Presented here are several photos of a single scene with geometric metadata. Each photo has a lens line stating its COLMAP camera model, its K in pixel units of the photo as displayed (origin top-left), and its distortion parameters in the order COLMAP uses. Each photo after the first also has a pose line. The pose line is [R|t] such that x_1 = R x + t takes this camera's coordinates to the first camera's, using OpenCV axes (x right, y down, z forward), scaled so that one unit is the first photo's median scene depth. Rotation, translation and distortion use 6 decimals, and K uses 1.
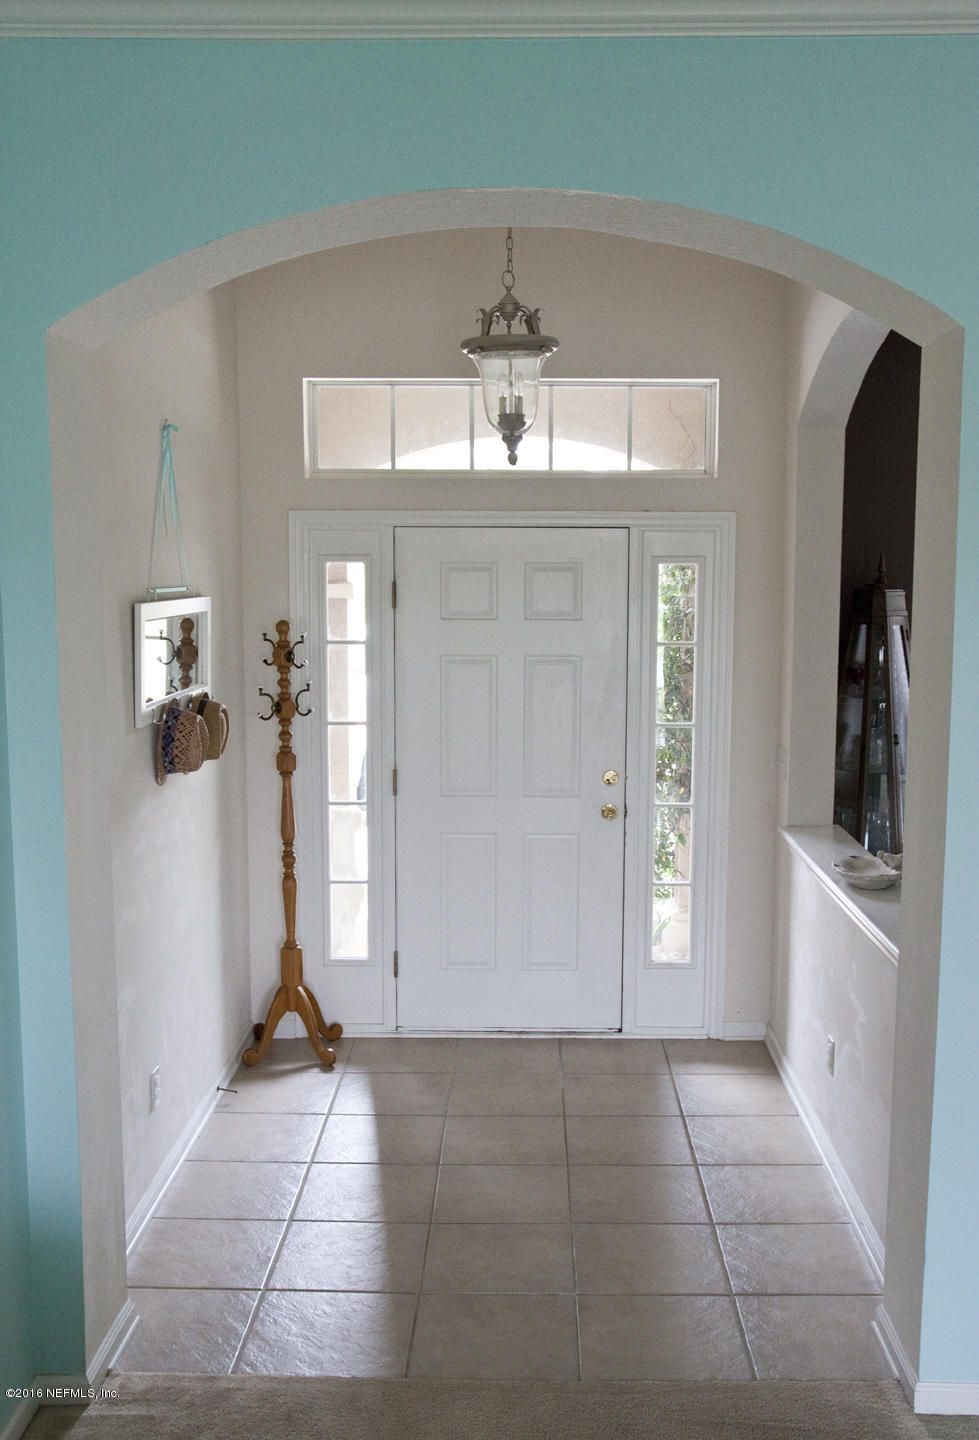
lens RADIAL K [[1438.4, 0, 489.5], [0, 1438.4, 720.0], [0, 0, 1]] dist [-0.060449, 0.003715]
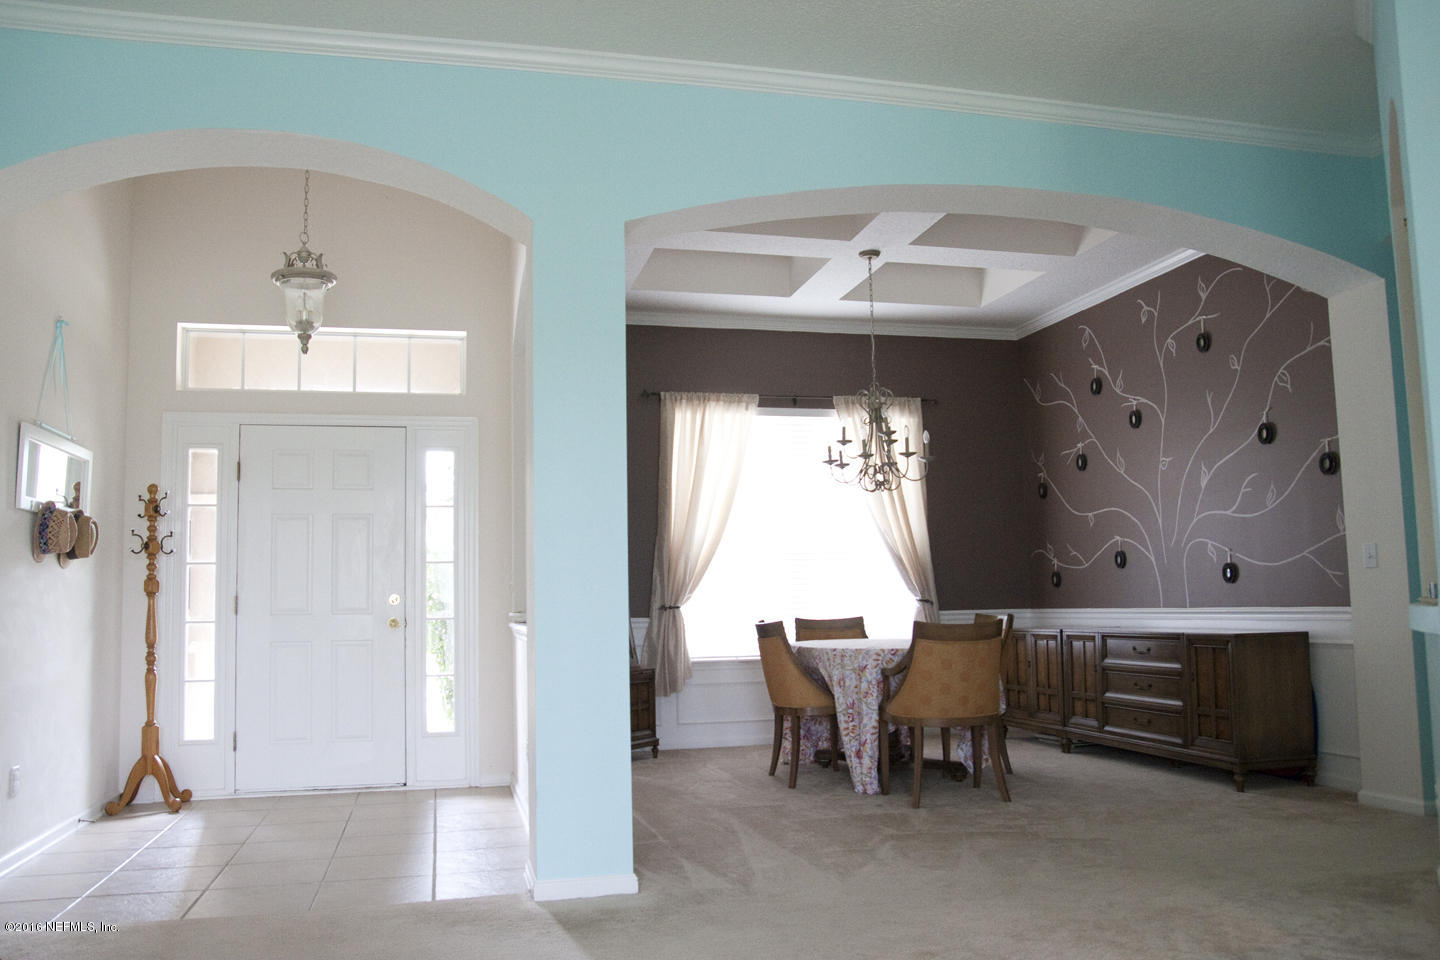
lens RADIAL K [[1120.9, 0, 716.2], [0, 1120.9, 488.2], [0, 0, 1]] dist [-0.138407, 0.125069]
pose [[0.964468, 0.001779, 0.264194, 0.104173], [0.056174, 0.975732, -0.211641, 0.187868], [-0.258159, 0.218962, 0.940962, -0.142344]]
